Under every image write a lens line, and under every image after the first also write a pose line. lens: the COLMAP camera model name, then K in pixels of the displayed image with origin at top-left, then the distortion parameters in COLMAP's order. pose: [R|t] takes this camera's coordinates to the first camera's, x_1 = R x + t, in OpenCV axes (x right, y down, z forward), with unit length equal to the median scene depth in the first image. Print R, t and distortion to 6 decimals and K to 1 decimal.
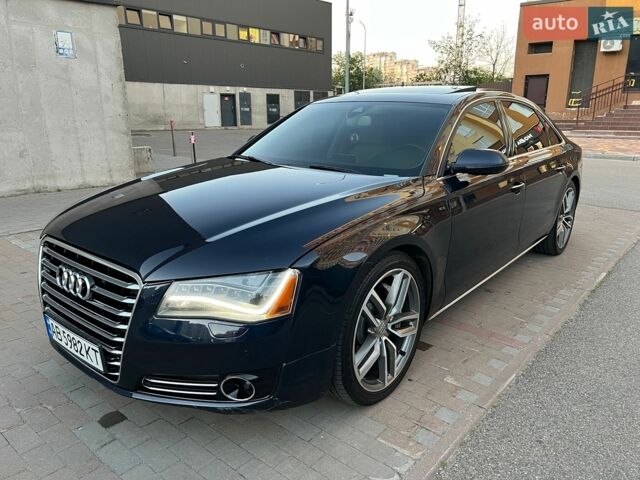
lens RADIAL K [[476.4, 0, 320.0], [0, 476.4, 240.0], [0, 0, 1]] dist [0.035625, -0.047750]
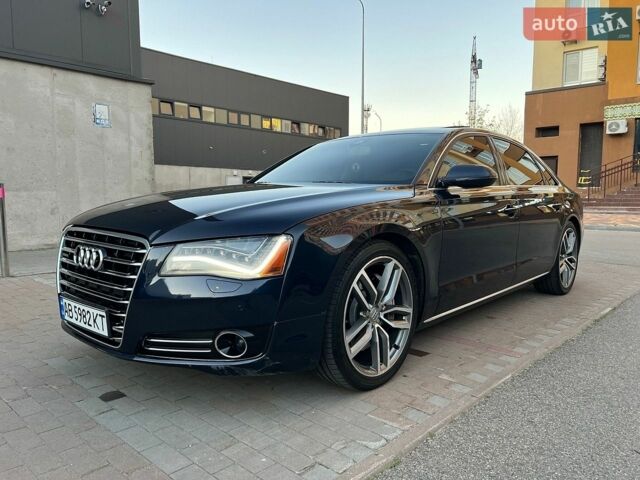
lens RADIAL K [[476.4, 0, 320.0], [0, 476.4, 240.0], [0, 0, 1]] dist [0.035625, -0.047750]
pose [[0.999220, 0.005416, -0.039110, 0.046285], [-0.012222, 0.984323, -0.175954, 0.187599], [0.037544, 0.176295, 0.983621, -0.053096]]
